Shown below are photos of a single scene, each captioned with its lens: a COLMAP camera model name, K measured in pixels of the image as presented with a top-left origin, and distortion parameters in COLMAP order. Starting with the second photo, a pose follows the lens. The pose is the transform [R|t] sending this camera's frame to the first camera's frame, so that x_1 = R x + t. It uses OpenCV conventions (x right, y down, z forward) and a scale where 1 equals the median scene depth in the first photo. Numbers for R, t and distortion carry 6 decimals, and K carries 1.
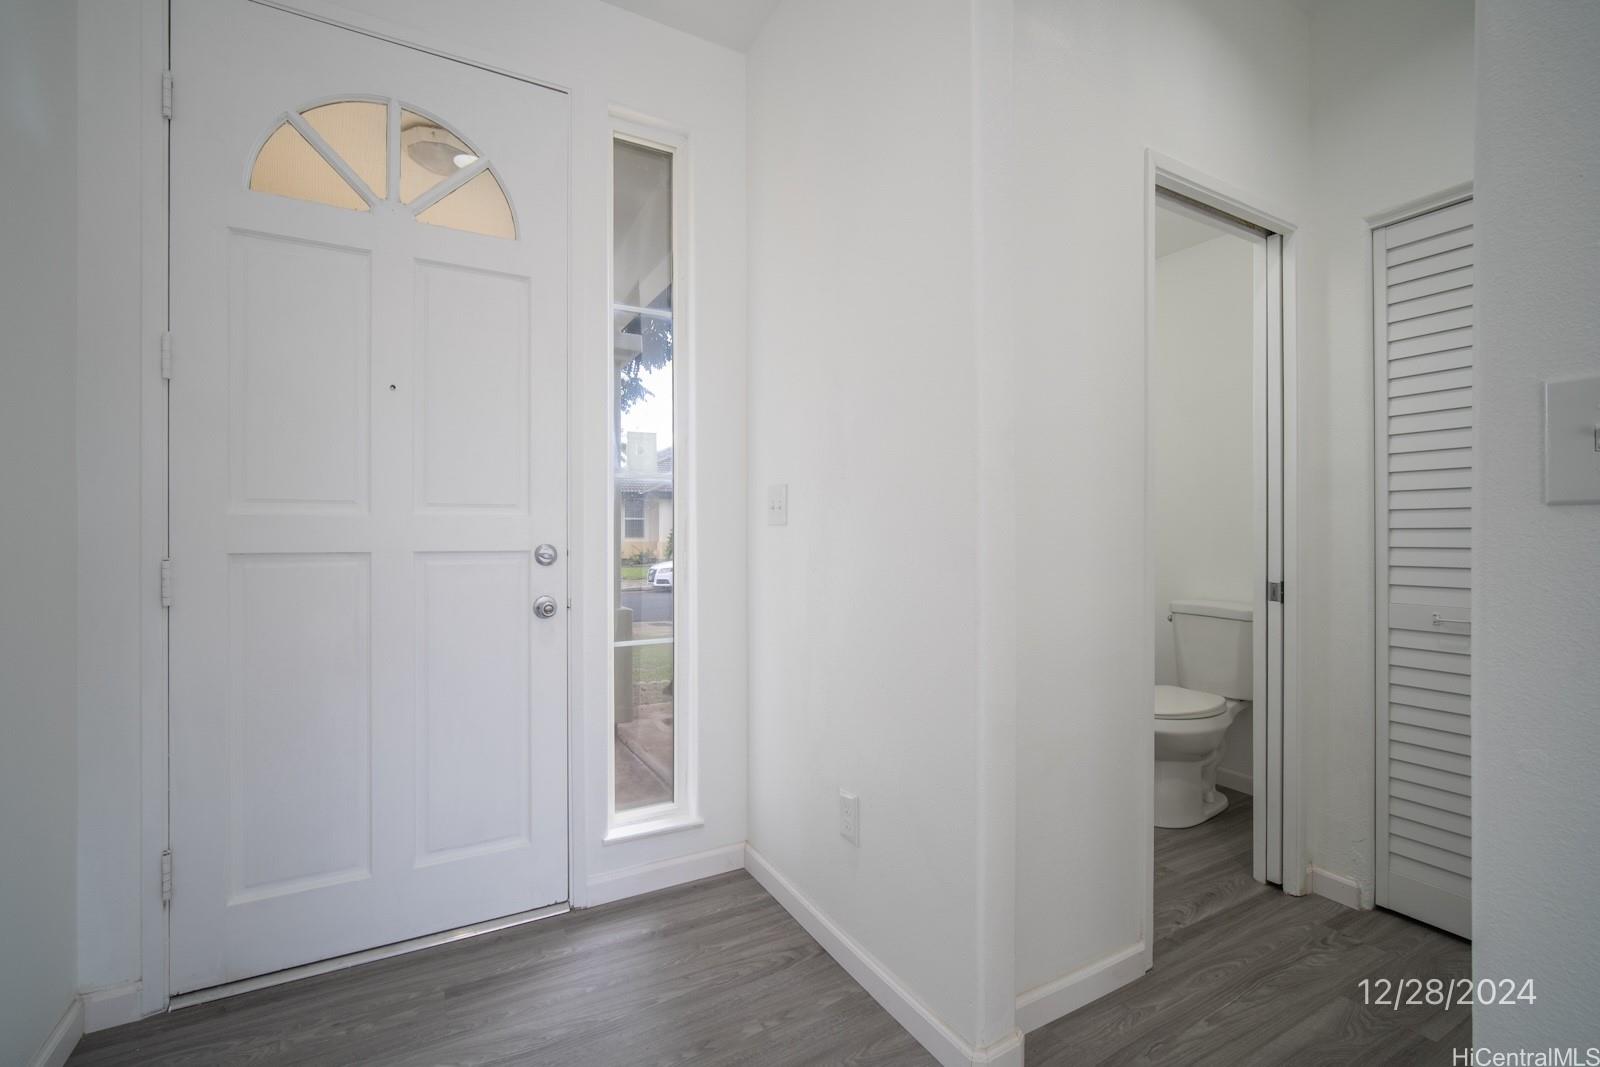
lens RADIAL K [[708.0, 0, 795.7], [0, 708.0, 535.5], [0, 0, 1]] dist [-0.010047, 0.002177]
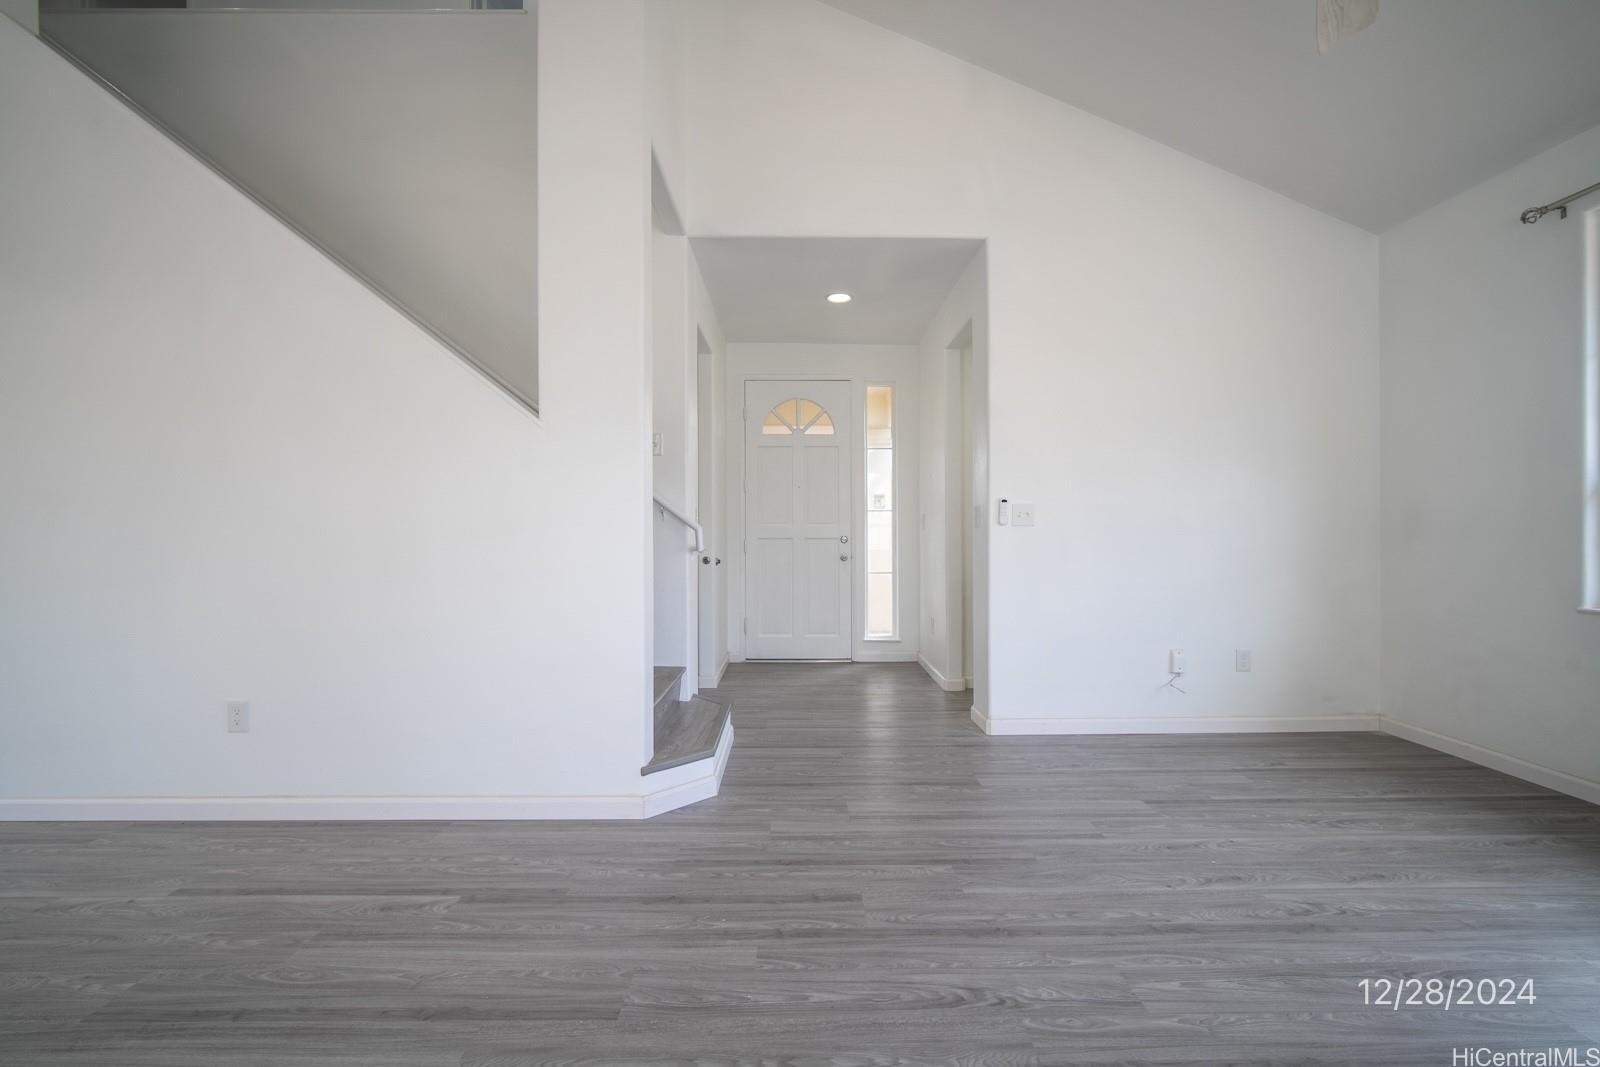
lens RADIAL K [[708.0, 0, 794.0], [0, 708.0, 532.6], [0, 0, 1]] dist [-0.010047, 0.002177]
pose [[0.884686, 0.000737, -0.466187, 0.826537], [0.001141, 0.999992, 0.003746, -0.011661], [0.466186, -0.003846, 0.884678, -1.683129]]
